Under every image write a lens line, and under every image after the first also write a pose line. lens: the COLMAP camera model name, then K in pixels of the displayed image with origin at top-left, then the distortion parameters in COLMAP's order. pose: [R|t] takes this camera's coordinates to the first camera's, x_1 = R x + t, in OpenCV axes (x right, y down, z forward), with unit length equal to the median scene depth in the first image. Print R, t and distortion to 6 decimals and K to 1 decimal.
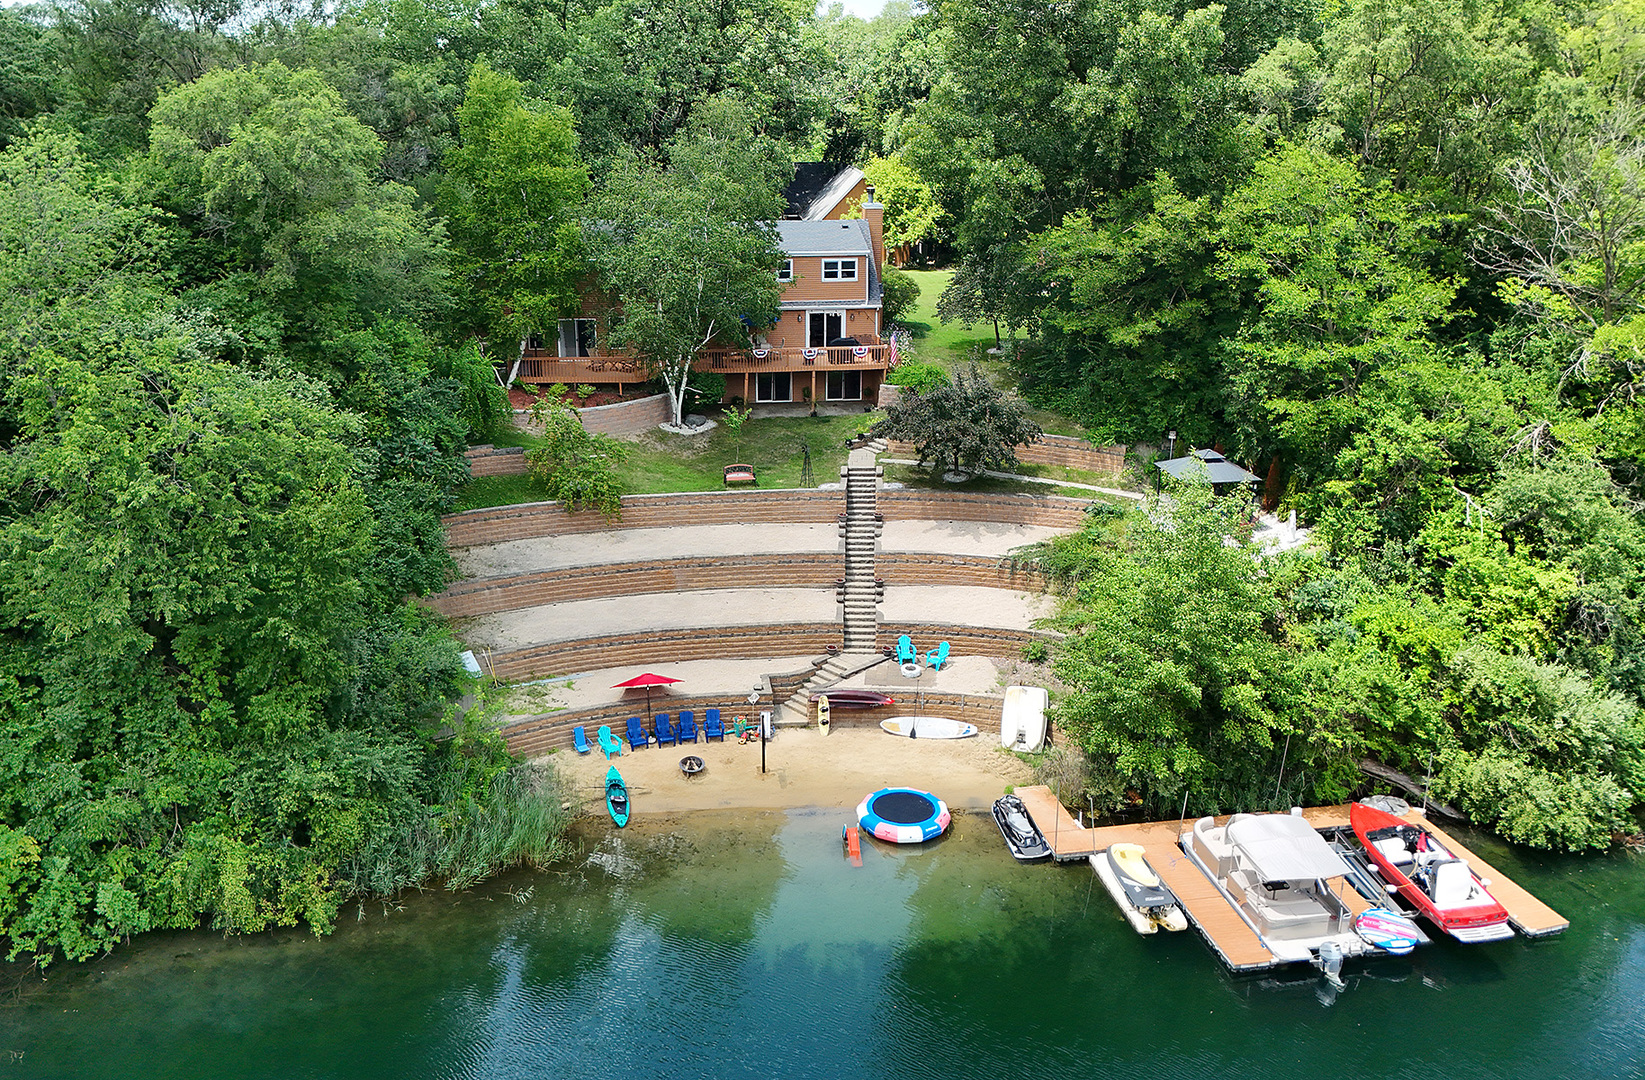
lens RADIAL K [[1707.2, 0, 822.5], [0, 1707.2, 540.0], [0, 0, 1]] dist [0.000956, 0.016564]
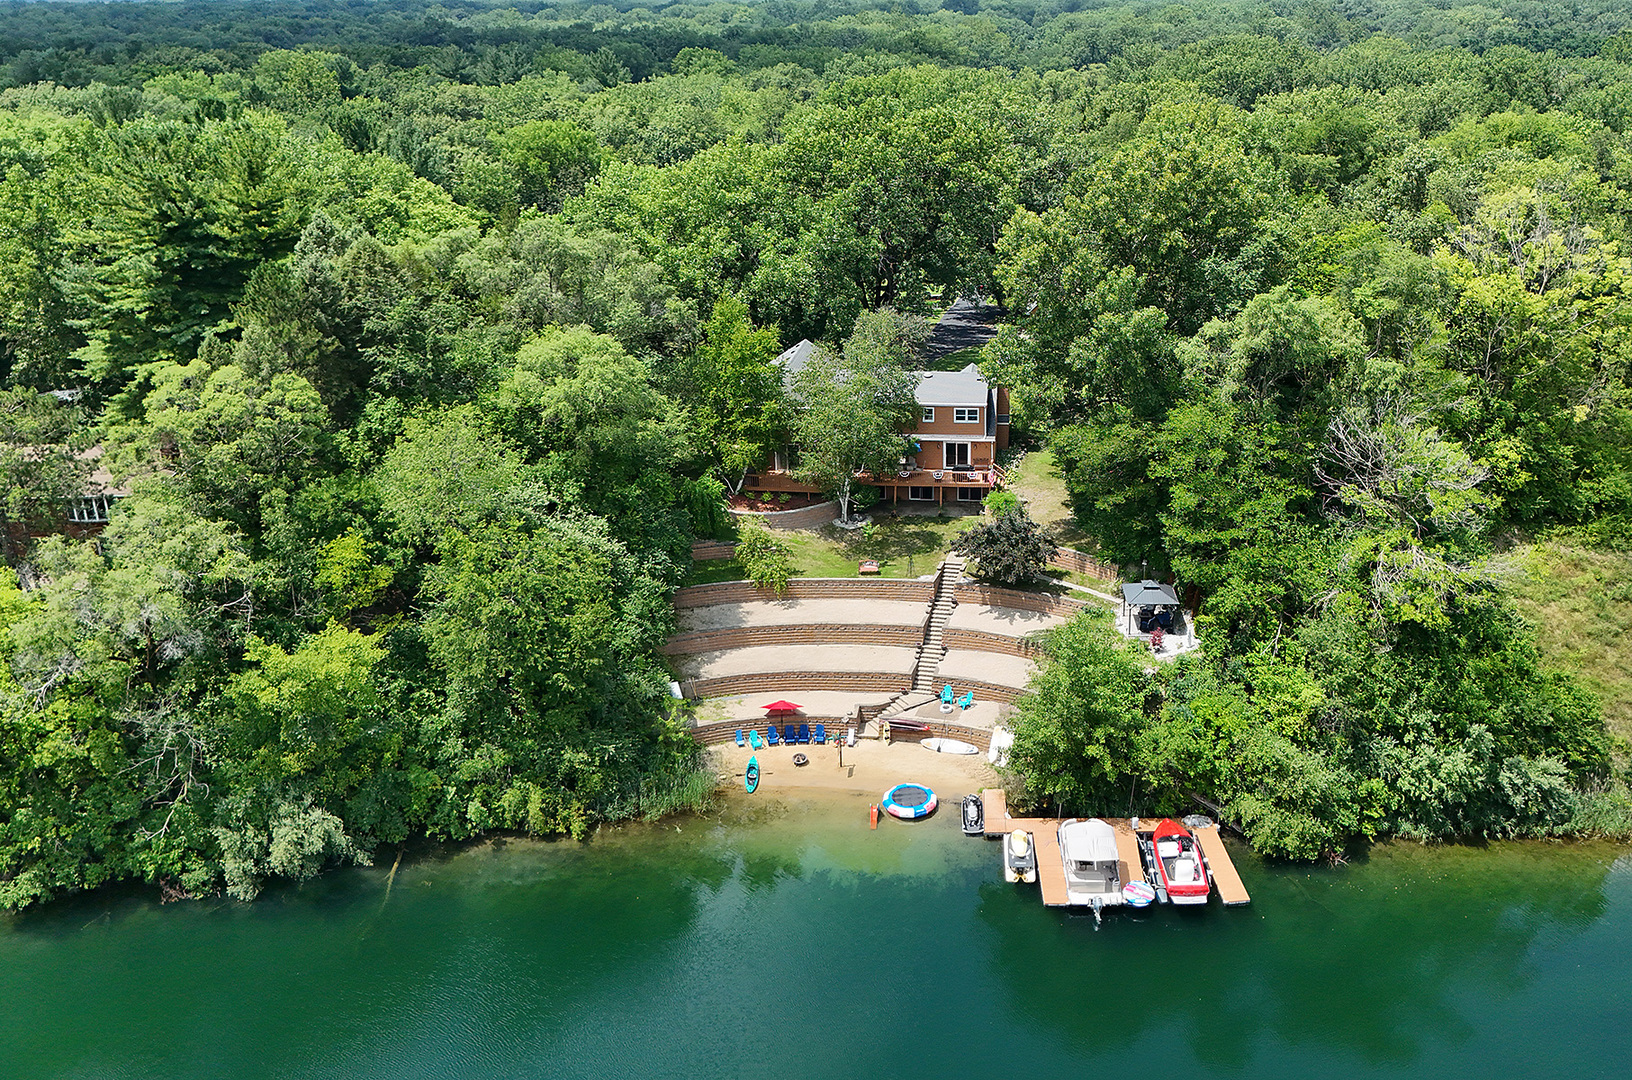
lens RADIAL K [[1600.3, 0, 816.0], [0, 1600.3, 540.0], [0, 0, 1]] dist [-0.003318, -0.009803]
pose [[0.977449, 0.057412, -0.203218, 0.254063], [-0.049963, 0.997884, 0.041602, -0.154557], [0.205177, -0.030511, 0.978249, -0.556262]]
